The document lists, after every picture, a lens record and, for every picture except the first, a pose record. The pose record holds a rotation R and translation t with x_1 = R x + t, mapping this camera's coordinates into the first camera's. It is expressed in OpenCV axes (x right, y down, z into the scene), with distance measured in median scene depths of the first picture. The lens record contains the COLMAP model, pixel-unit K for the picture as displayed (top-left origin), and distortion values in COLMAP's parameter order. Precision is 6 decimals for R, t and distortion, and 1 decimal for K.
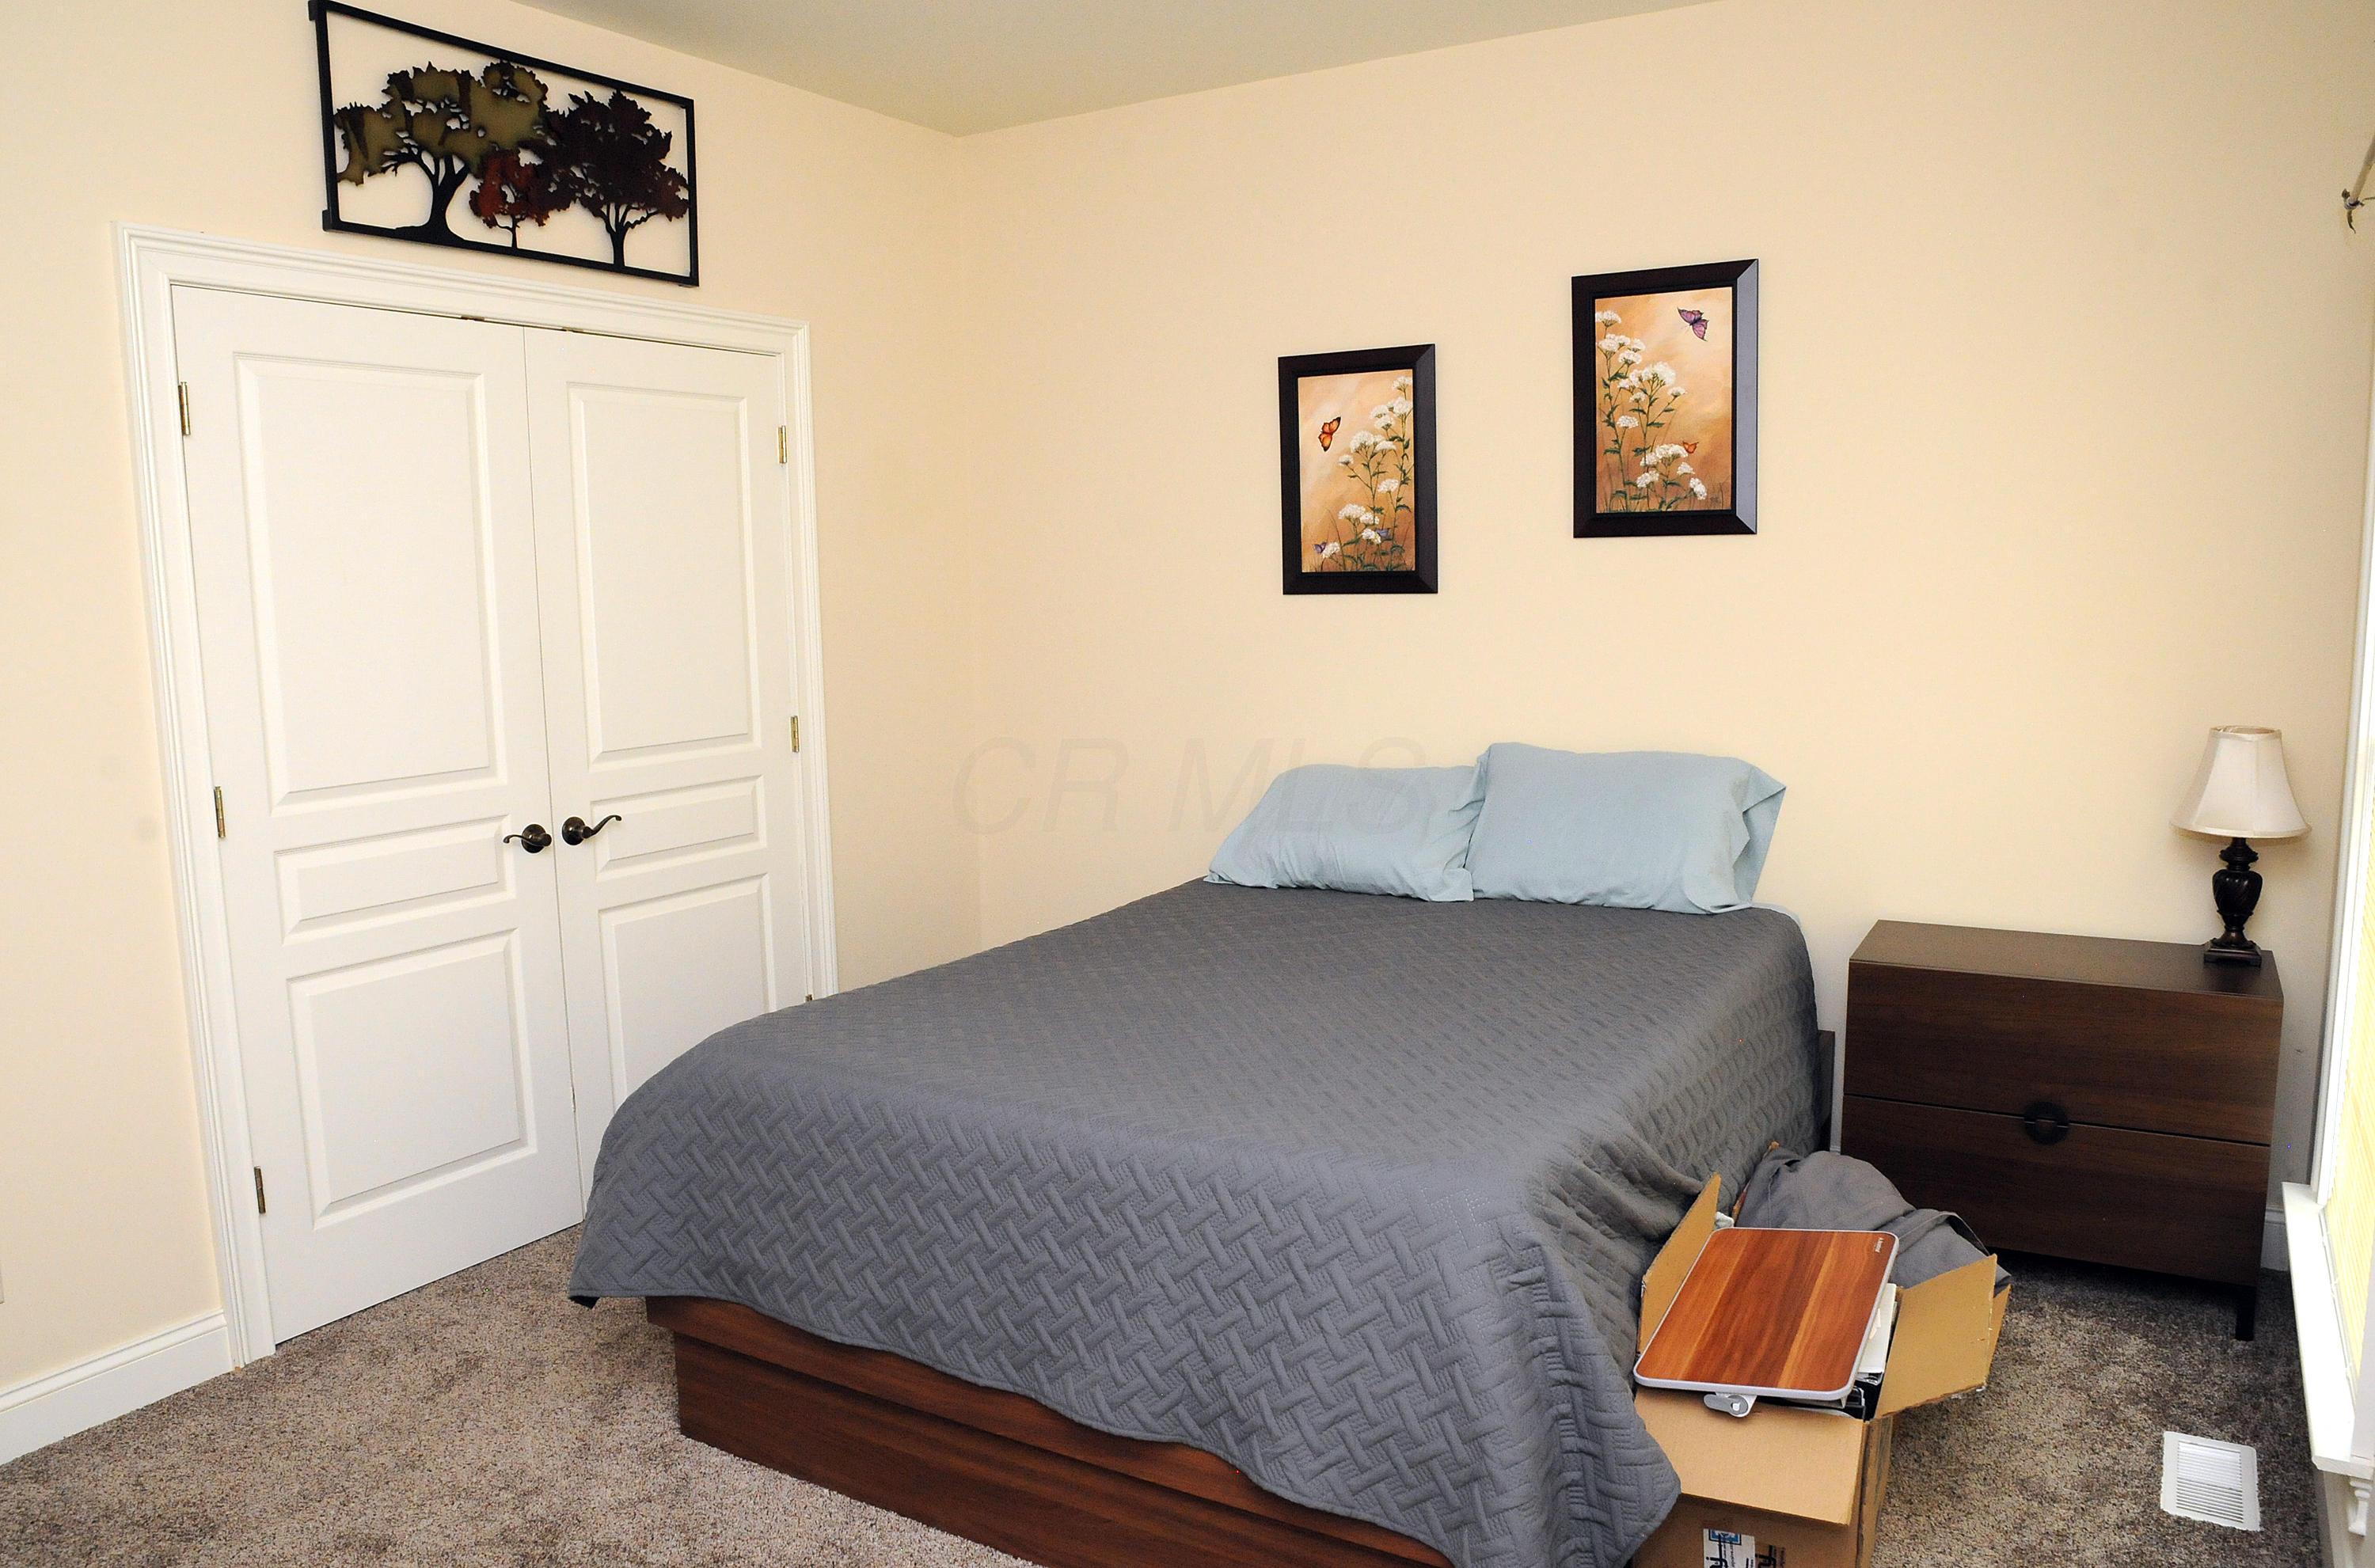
lens RADIAL K [[1700.5, 0, 1187.5], [0, 1700.5, 784.0], [0, 0, 1]] dist [-0.089667, 0.000514]
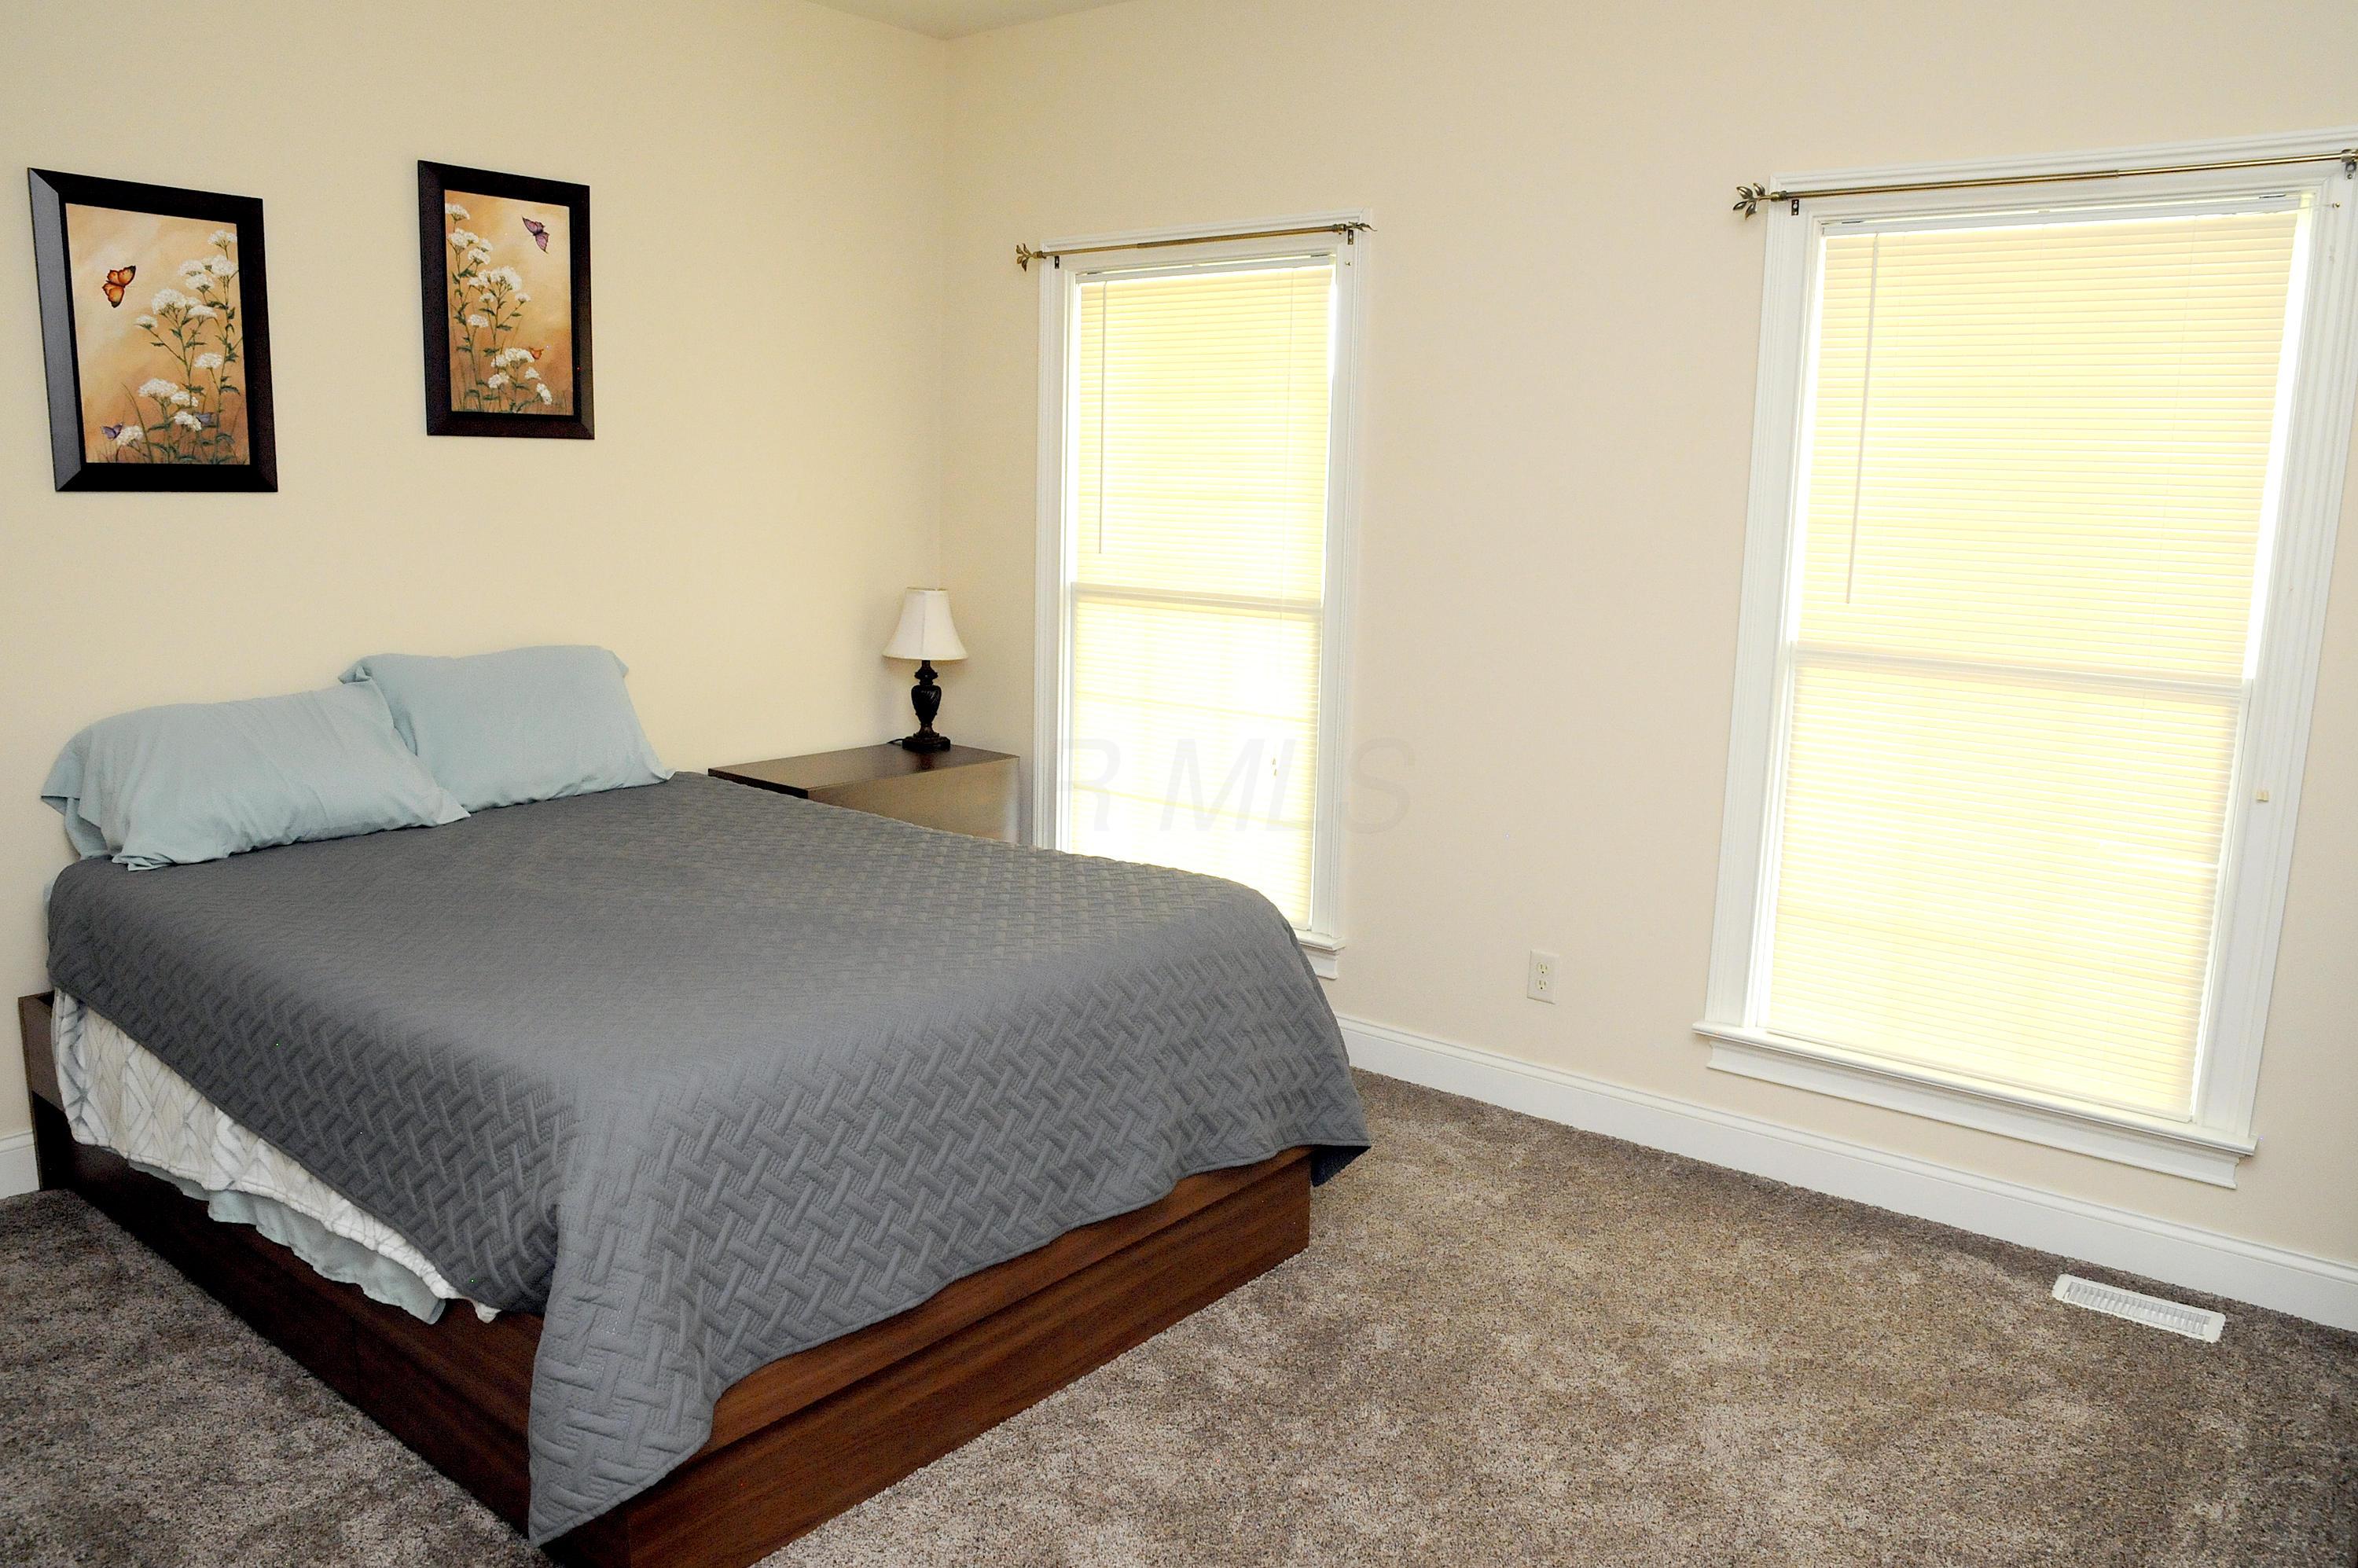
lens RADIAL K [[1672.1, 0, 1179.0], [0, 1672.1, 784.0], [0, 0, 1]] dist [-0.106228, 0.067999]
pose [[0.141738, -0.151464, 0.978248, -0.666292], [0.102458, 0.985162, 0.137690, -0.034647], [-0.984588, 0.080713, 0.155154, 0.457409]]
